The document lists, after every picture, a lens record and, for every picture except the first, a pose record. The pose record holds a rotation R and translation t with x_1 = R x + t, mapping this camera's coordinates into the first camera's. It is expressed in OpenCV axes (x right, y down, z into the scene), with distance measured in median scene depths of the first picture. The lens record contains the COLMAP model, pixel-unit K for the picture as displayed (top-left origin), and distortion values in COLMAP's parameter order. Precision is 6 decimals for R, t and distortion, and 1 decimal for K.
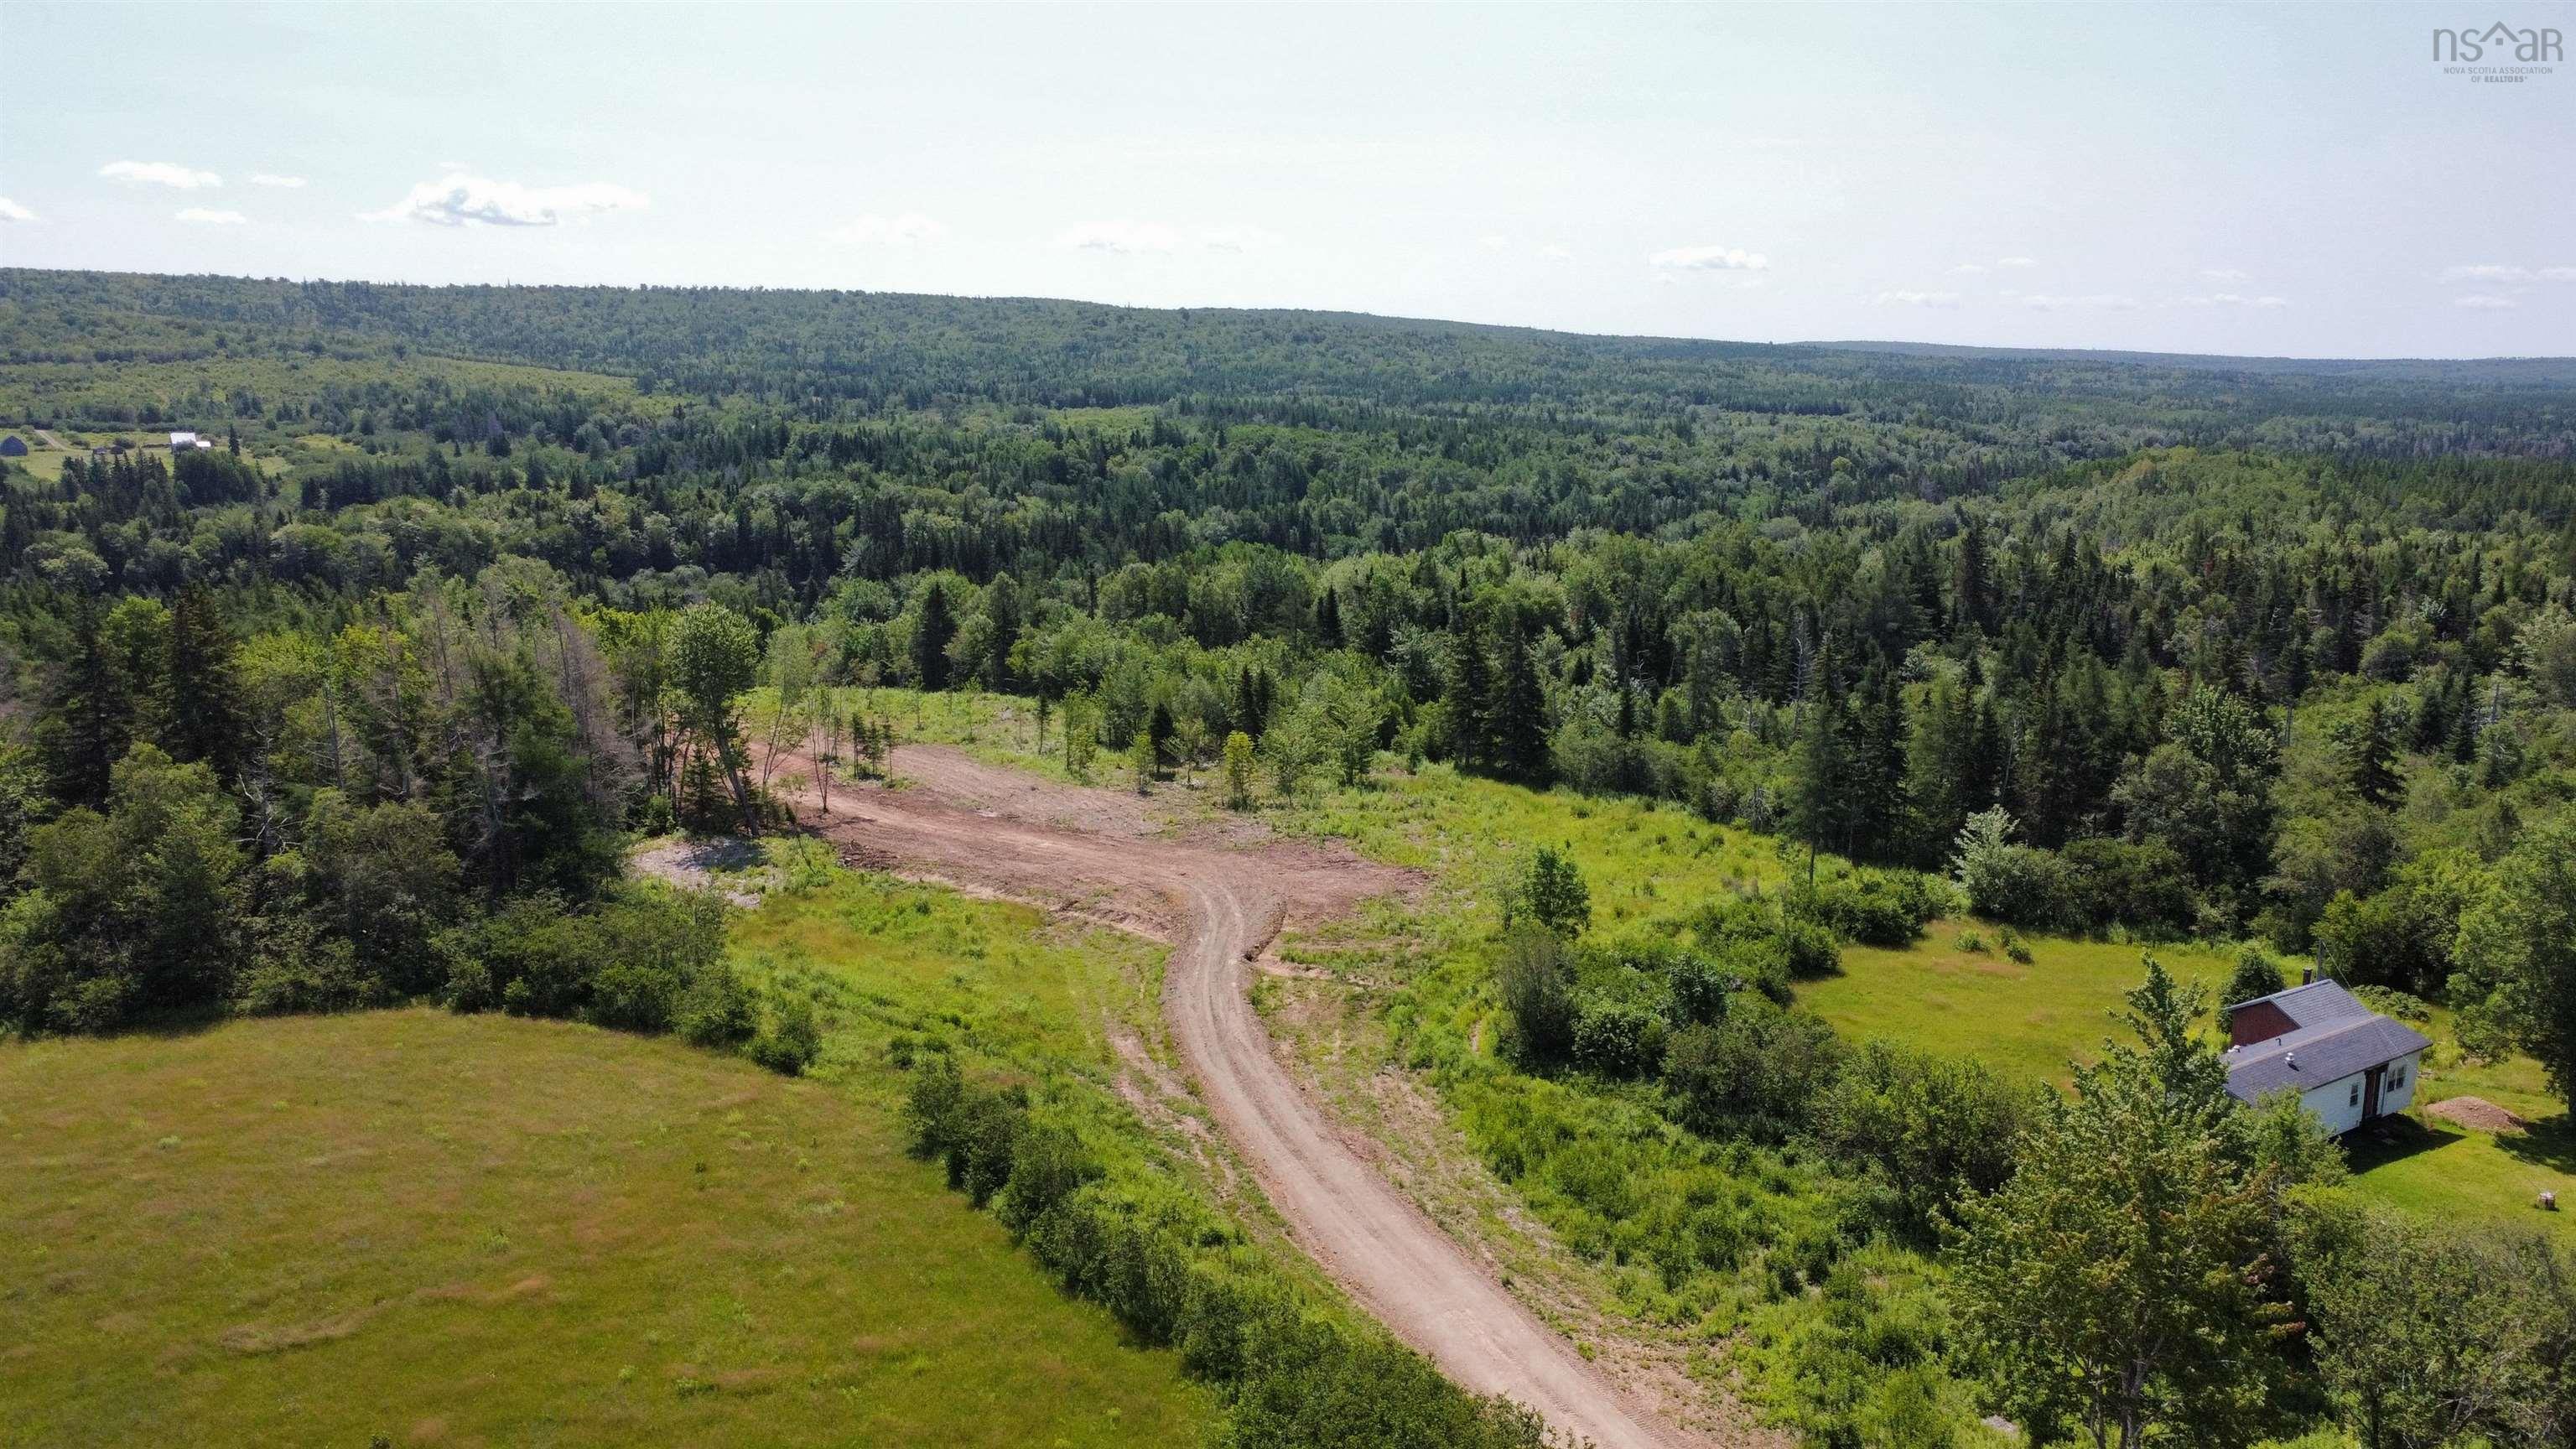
lens RADIAL K [[1925.4, 0, 1286.2], [0, 1925.4, 722.1], [0, 0, 1]] dist [-0.193403, 0.300112]
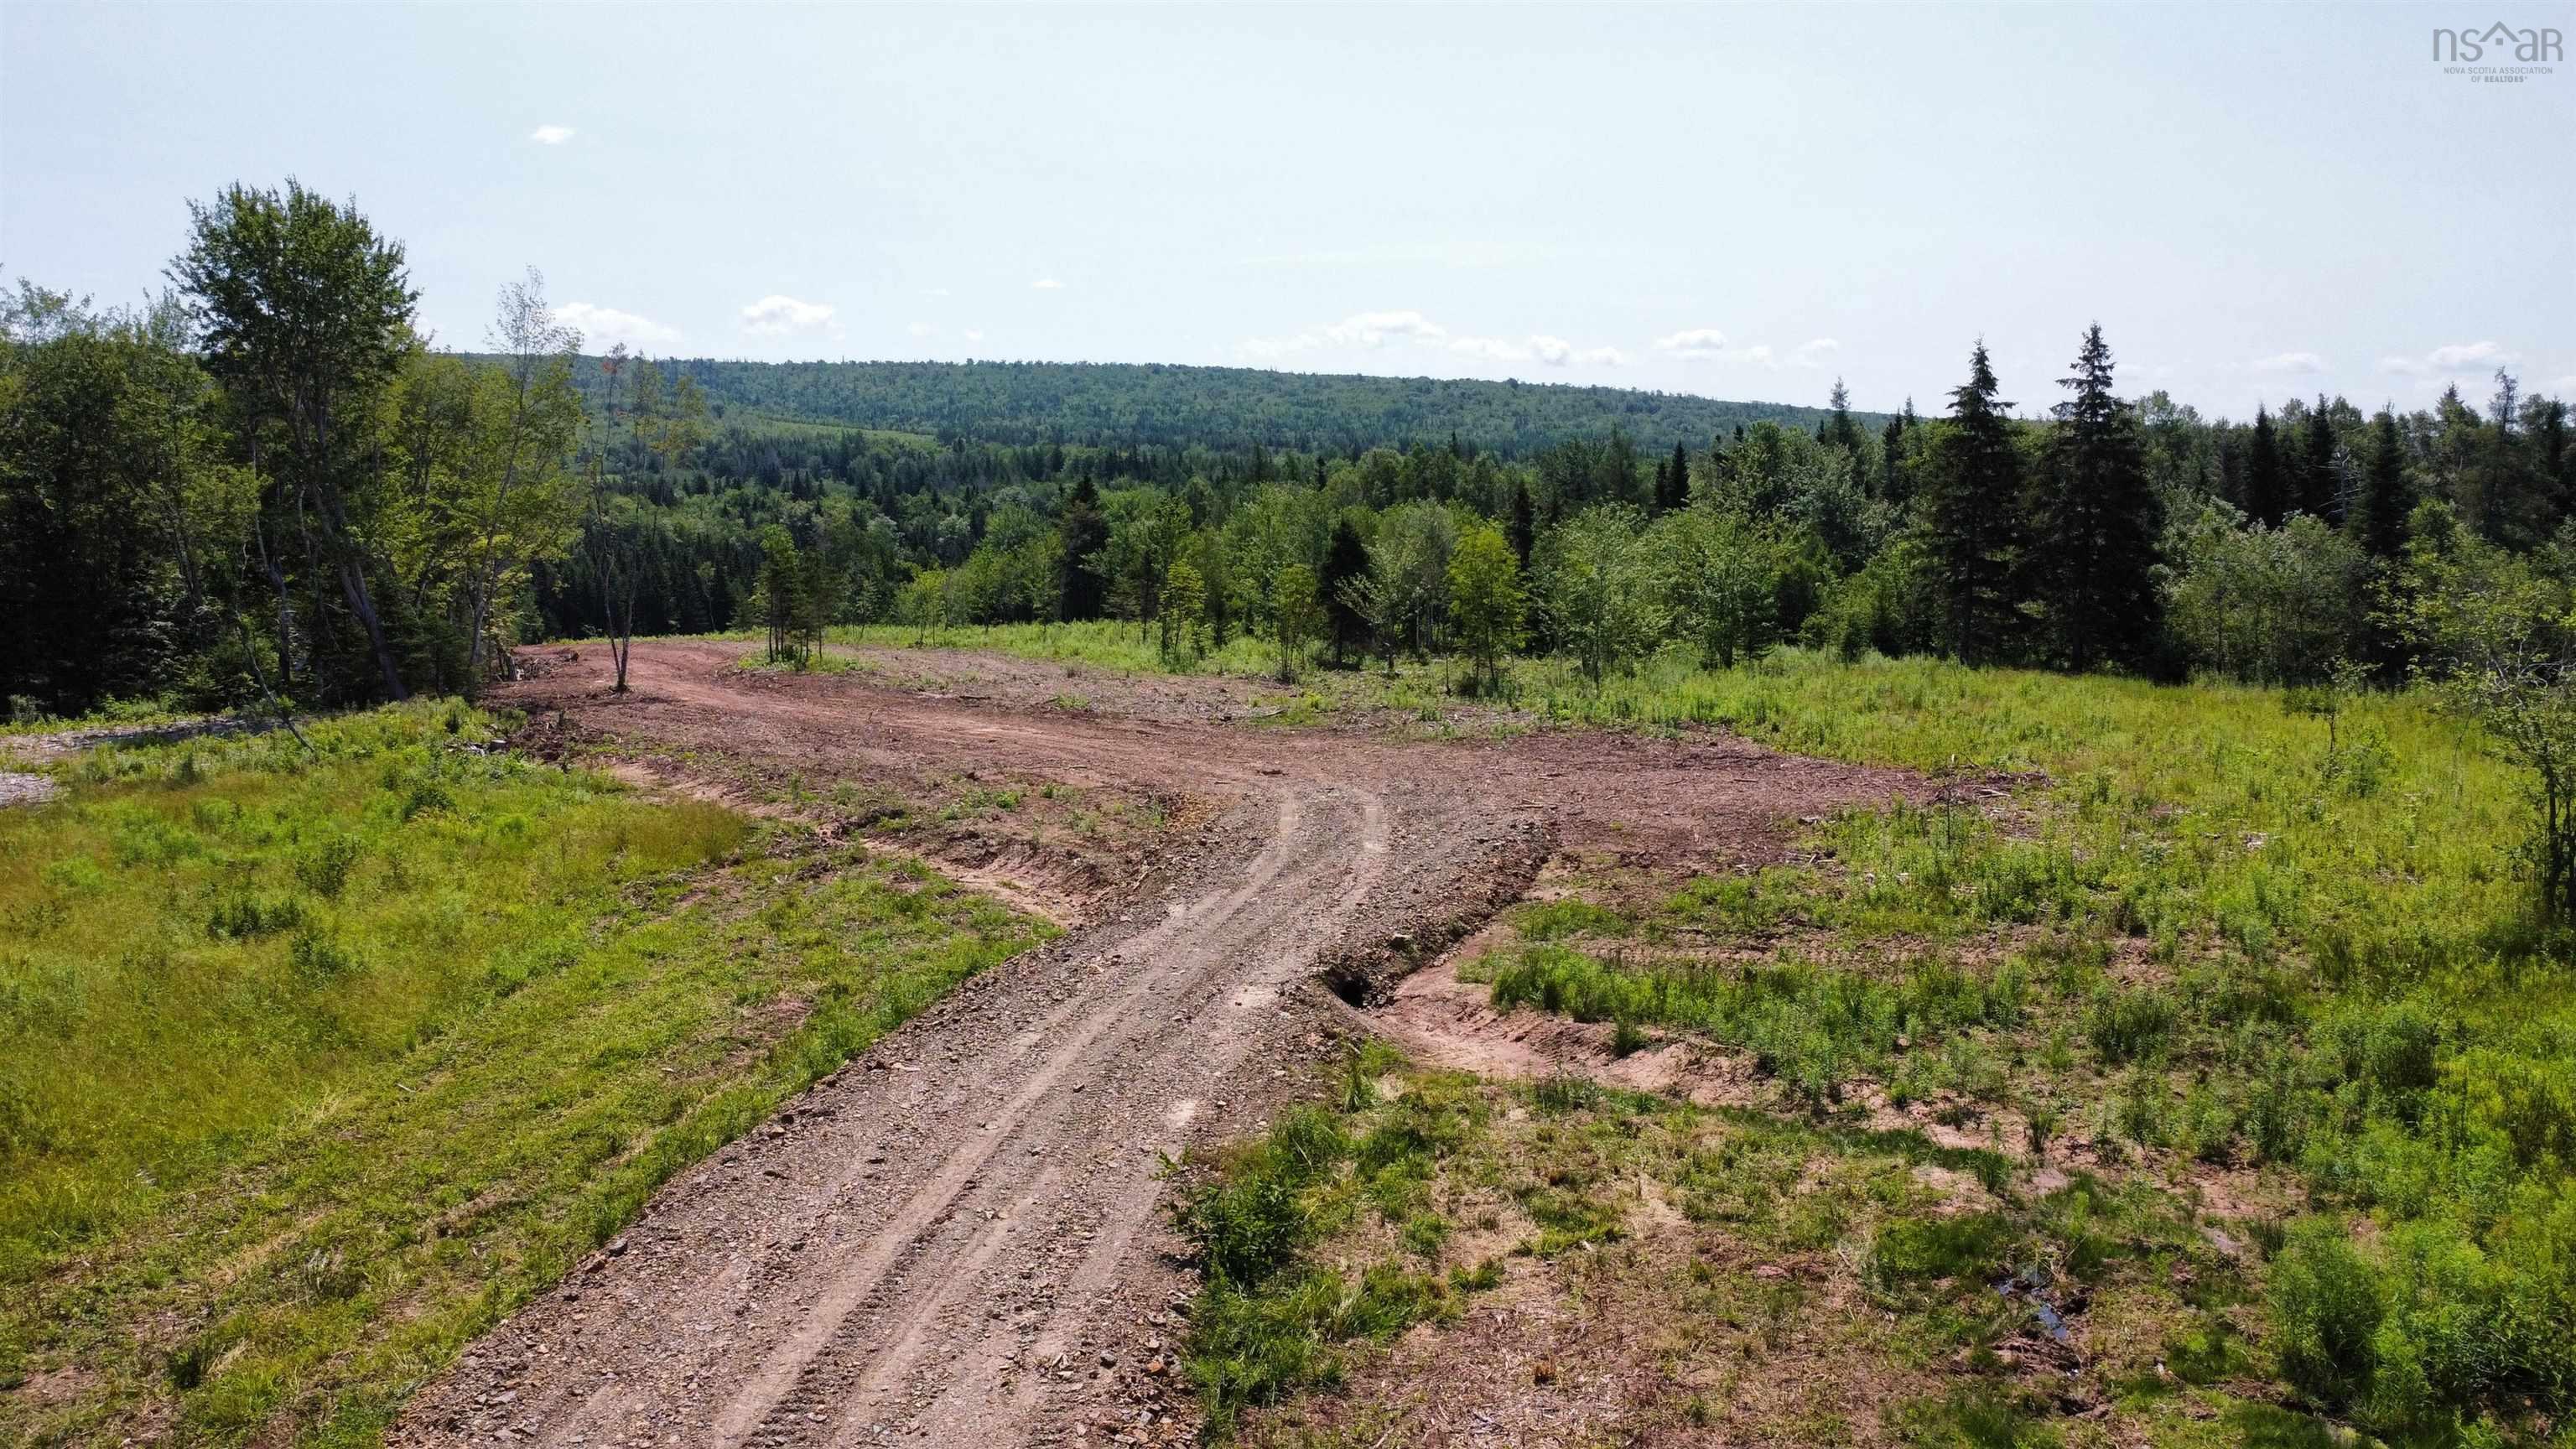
lens RADIAL K [[1914.7, 0, 1295.0], [0, 1914.7, 732.9], [0, 0, 1]] dist [-0.277457, 0.599261]
pose [[0.985821, 0.022355, -0.166306, 0.001722], [-0.030218, 0.998534, -0.044902, 0.019540], [0.165059, 0.049291, 0.985051, 0.147814]]
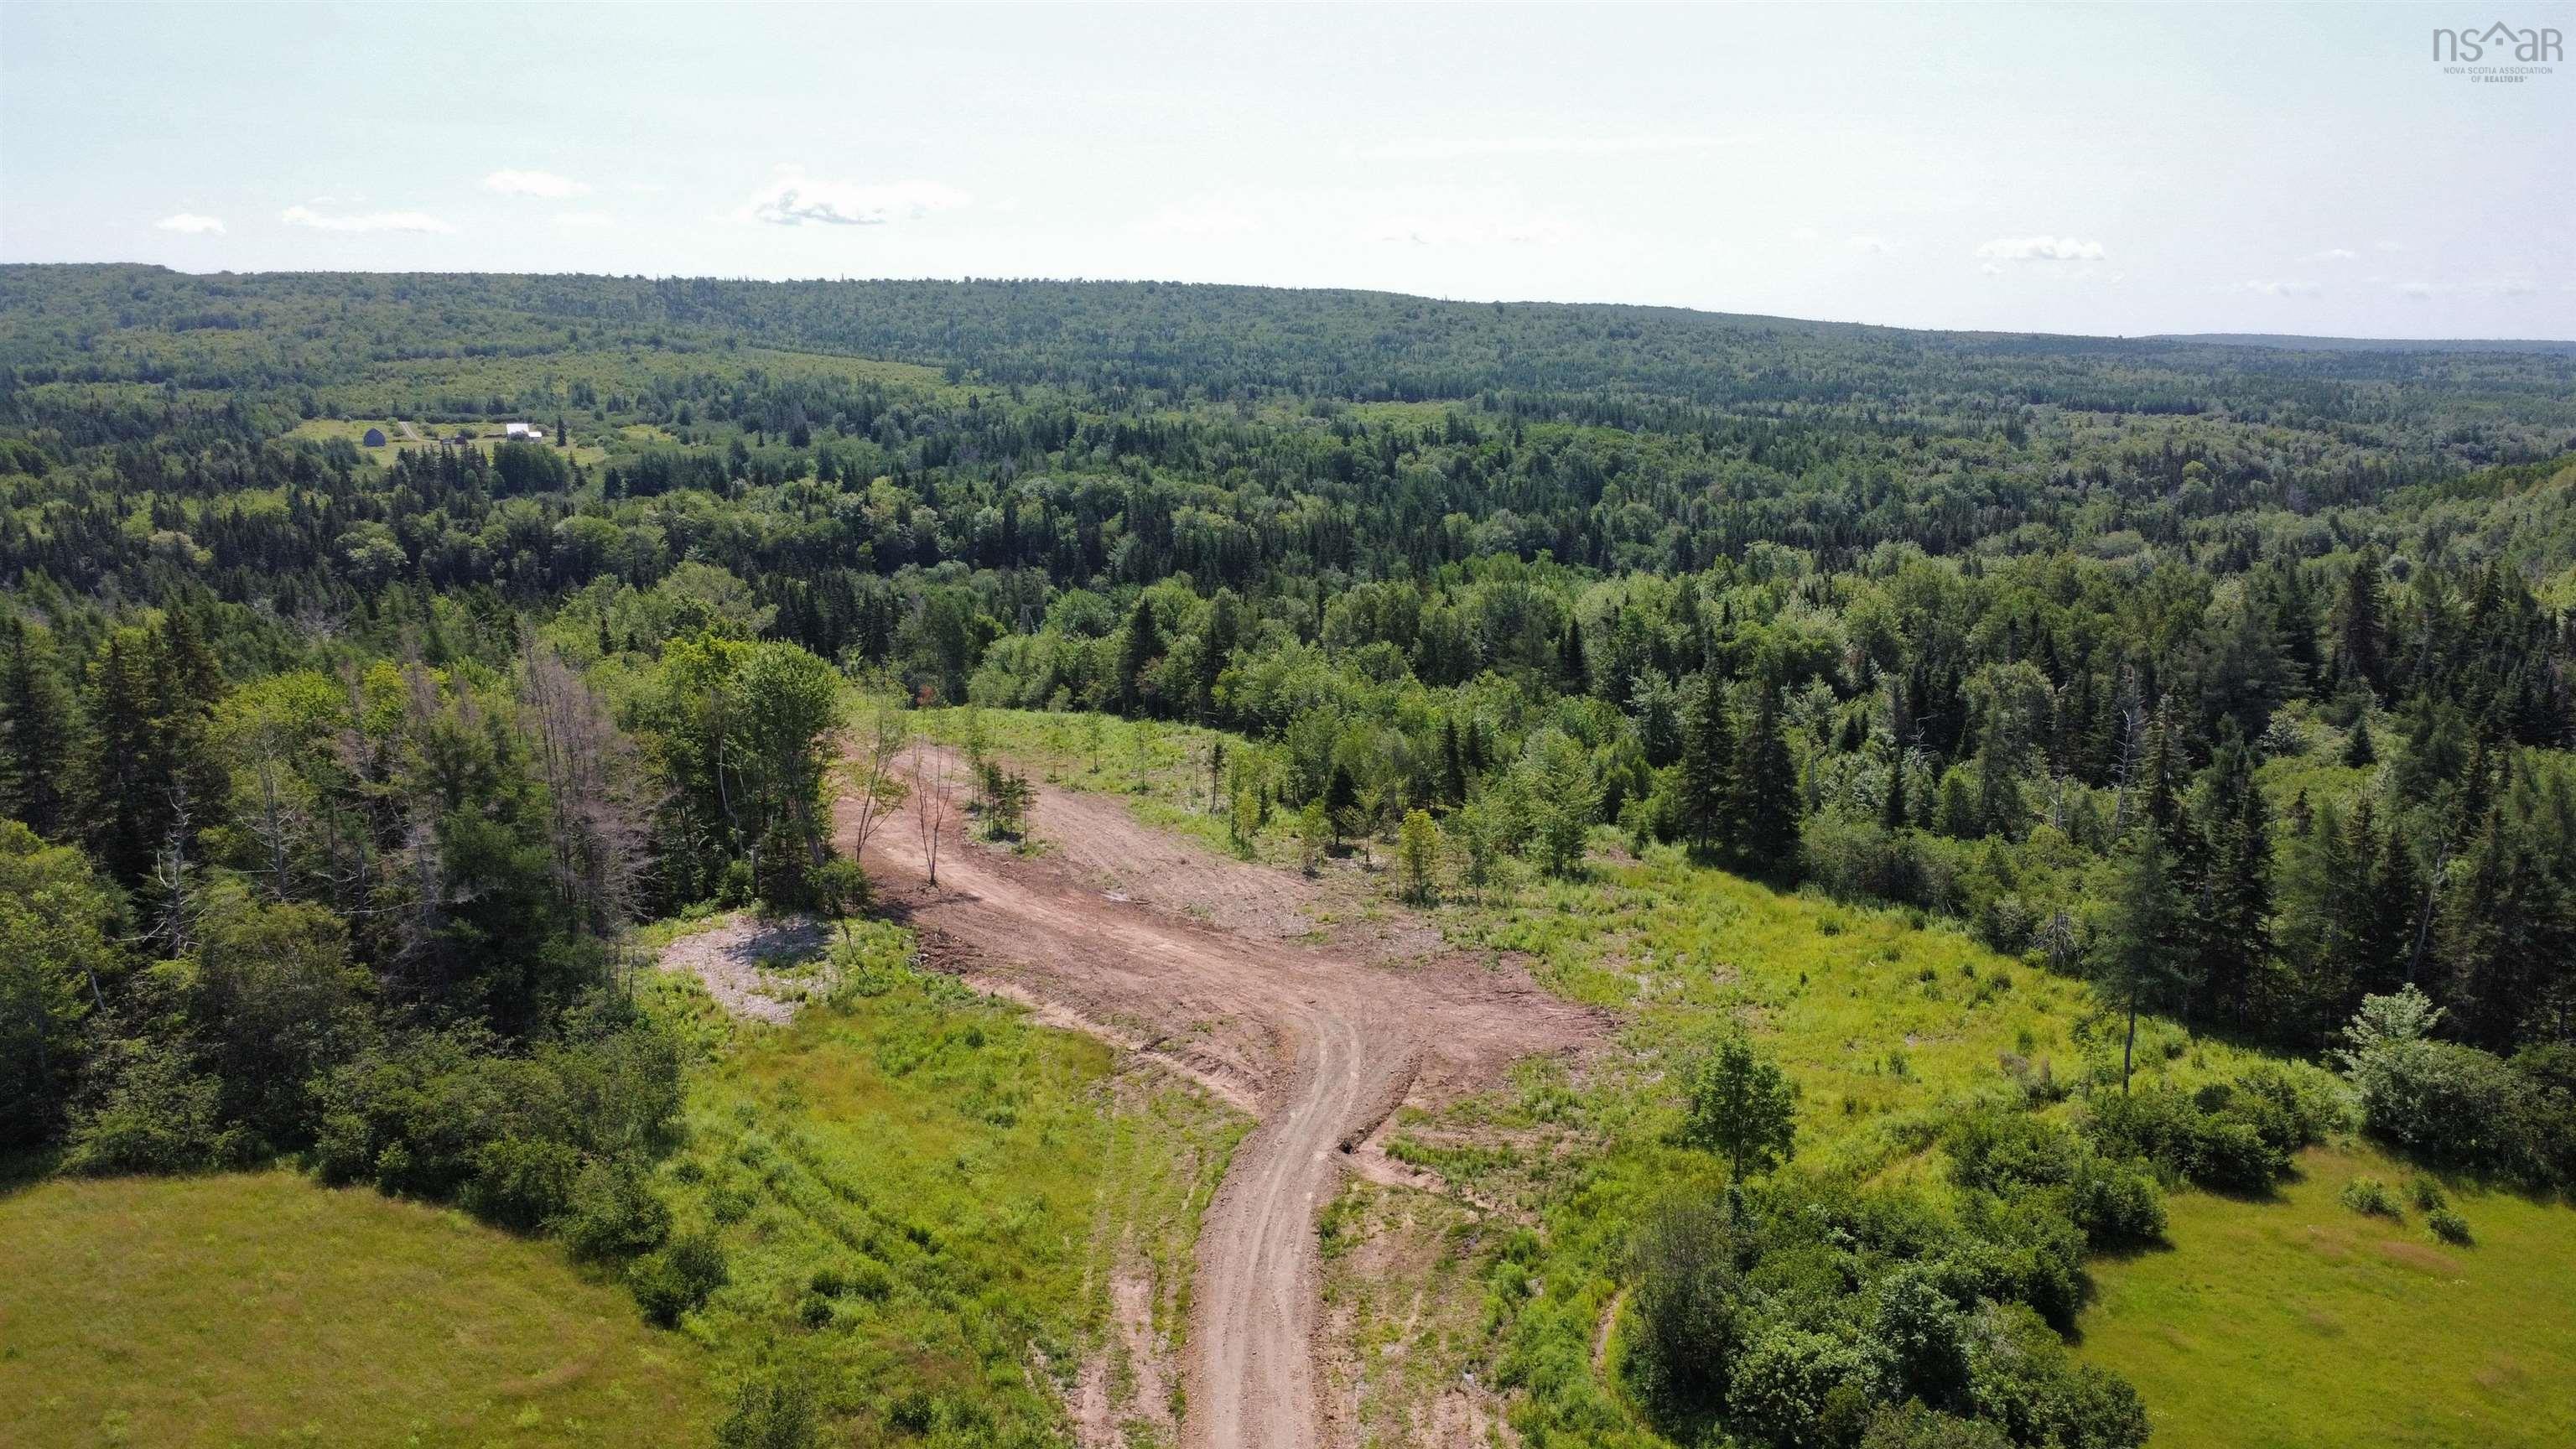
lens RADIAL K [[1923.6, 0, 1301.8], [0, 1923.6, 726.6], [0, 0, 1]] dist [-0.305681, 0.680239]
pose [[0.987309, 0.030797, -0.155798, 0.014206], [-0.029716, 0.999515, 0.009259, -0.009724], [0.156007, -0.004512, 0.987746, 0.046833]]
